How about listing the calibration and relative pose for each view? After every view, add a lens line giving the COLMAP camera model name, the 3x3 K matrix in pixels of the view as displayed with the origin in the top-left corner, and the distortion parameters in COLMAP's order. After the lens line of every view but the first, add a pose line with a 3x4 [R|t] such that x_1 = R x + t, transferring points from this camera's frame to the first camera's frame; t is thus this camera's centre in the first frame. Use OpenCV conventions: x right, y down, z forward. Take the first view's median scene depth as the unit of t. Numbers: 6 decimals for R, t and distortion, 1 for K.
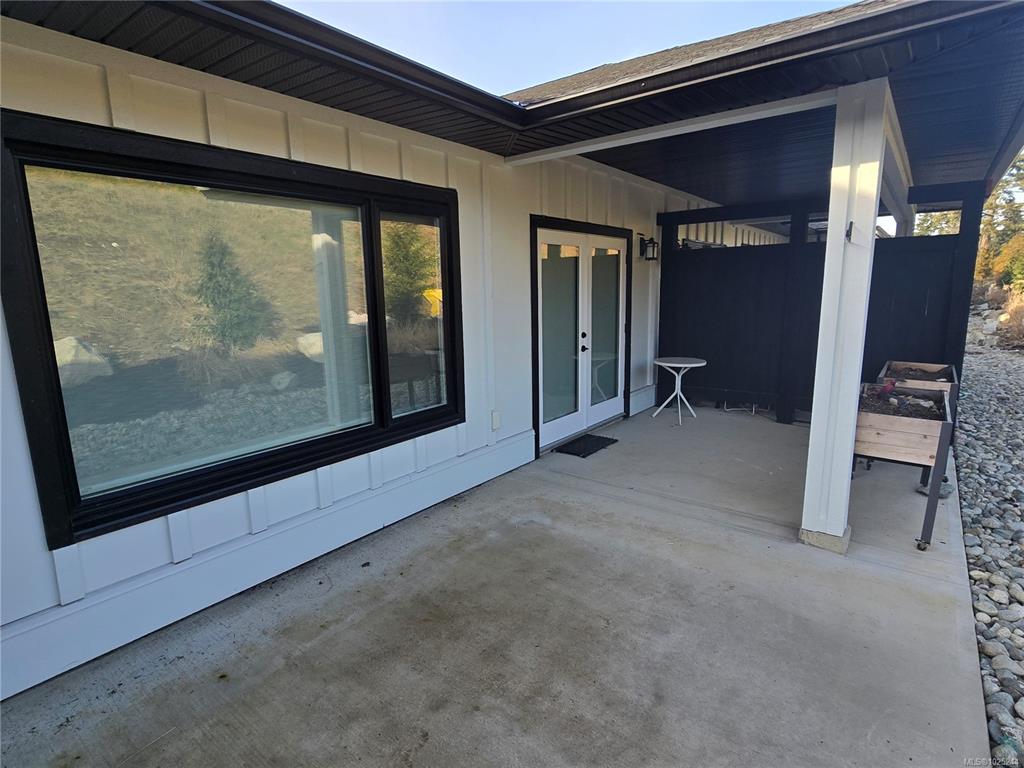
lens RADIAL K [[534.4, 0, 512.0], [0, 534.4, 384.0], [0, 0, 1]] dist [-0.000550, -0.000165]
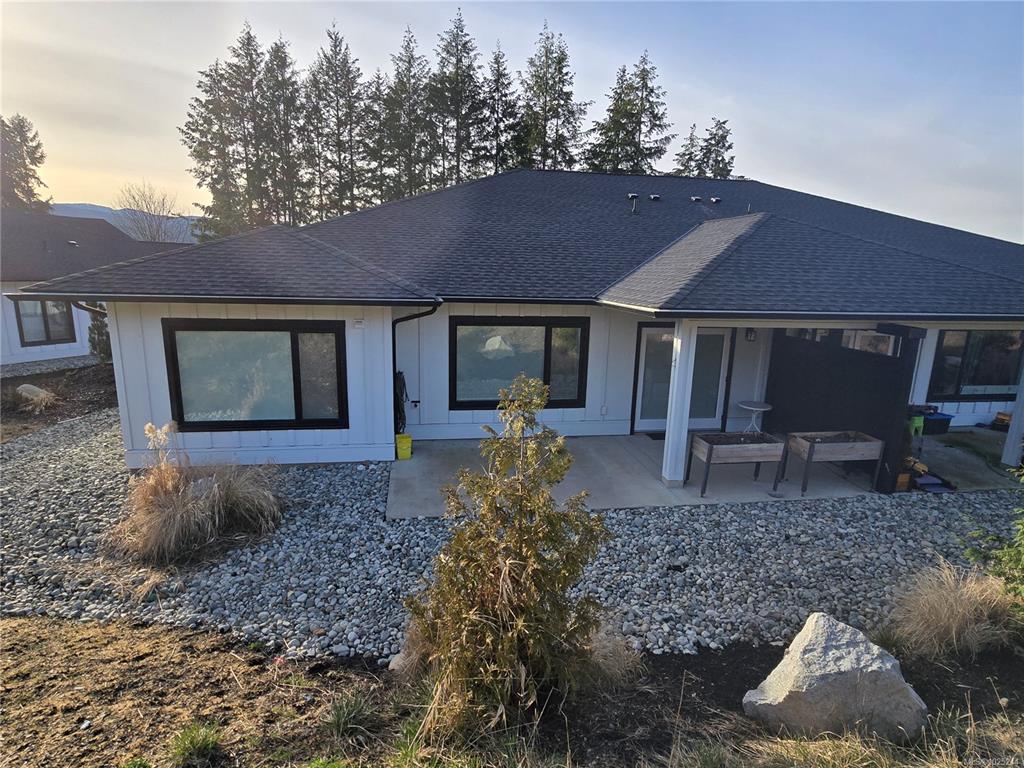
lens RADIAL K [[534.4, 0, 512.0], [0, 534.4, 384.0], [0, 0, 1]] dist [-0.000550, -0.000165]
pose [[0.728937, 0.176290, -0.661493, 1.043924], [-0.157782, 0.983523, 0.088243, -0.165993], [0.666150, 0.040048, 0.744742, -0.862543]]
